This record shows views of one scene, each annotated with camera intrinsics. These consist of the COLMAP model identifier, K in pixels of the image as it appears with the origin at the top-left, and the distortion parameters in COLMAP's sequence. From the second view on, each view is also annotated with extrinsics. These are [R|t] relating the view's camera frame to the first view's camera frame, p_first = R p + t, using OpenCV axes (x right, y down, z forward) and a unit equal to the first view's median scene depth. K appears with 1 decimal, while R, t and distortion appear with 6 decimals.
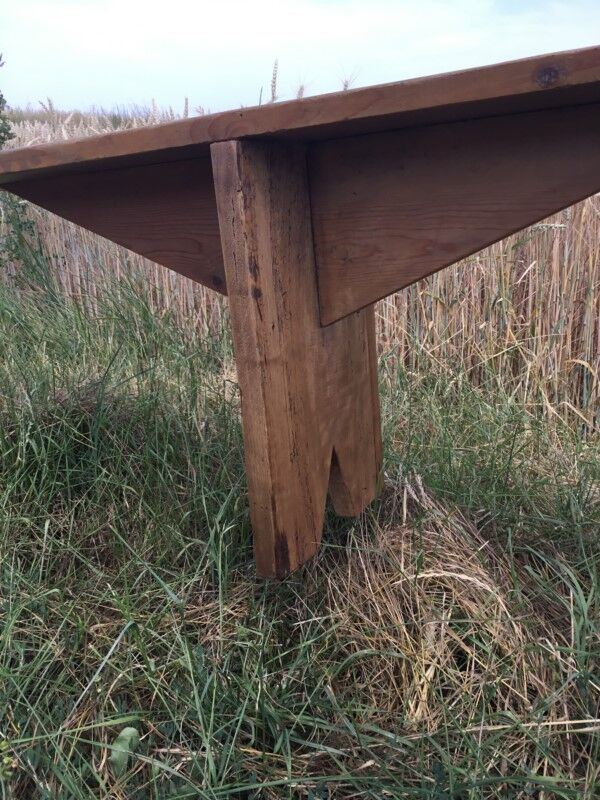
lens RADIAL K [[726.6, 0, 299.4], [0, 726.6, 300.2], [0, 0, 1]] dist [0.113750, -0.116254]
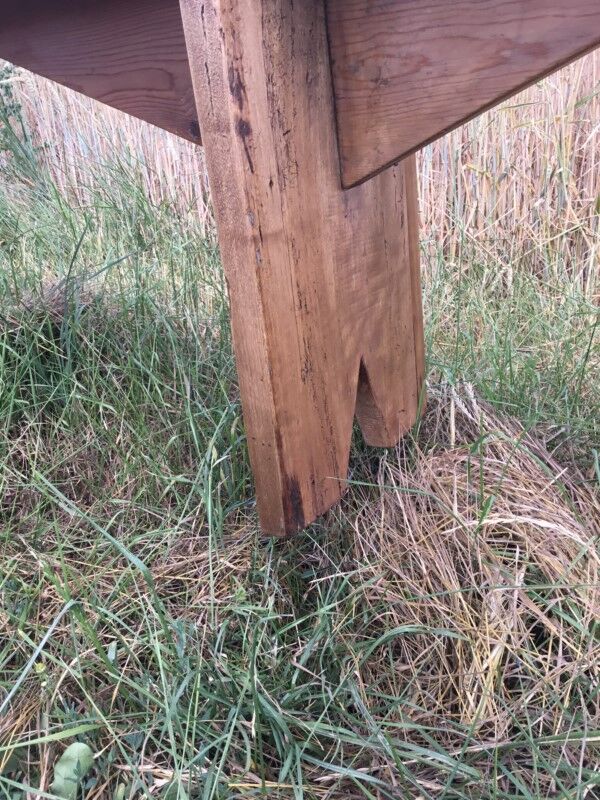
lens RADIAL K [[720.5, 0, 297.2], [0, 720.5, 395.9], [0, 0, 1]] dist [0.106714, -0.224196]
pose [[0.998835, -0.019982, -0.043931, 0.013416], [0.030769, 0.964940, 0.260662, 0.050064], [0.037183, -0.261710, 0.964430, 0.283159]]
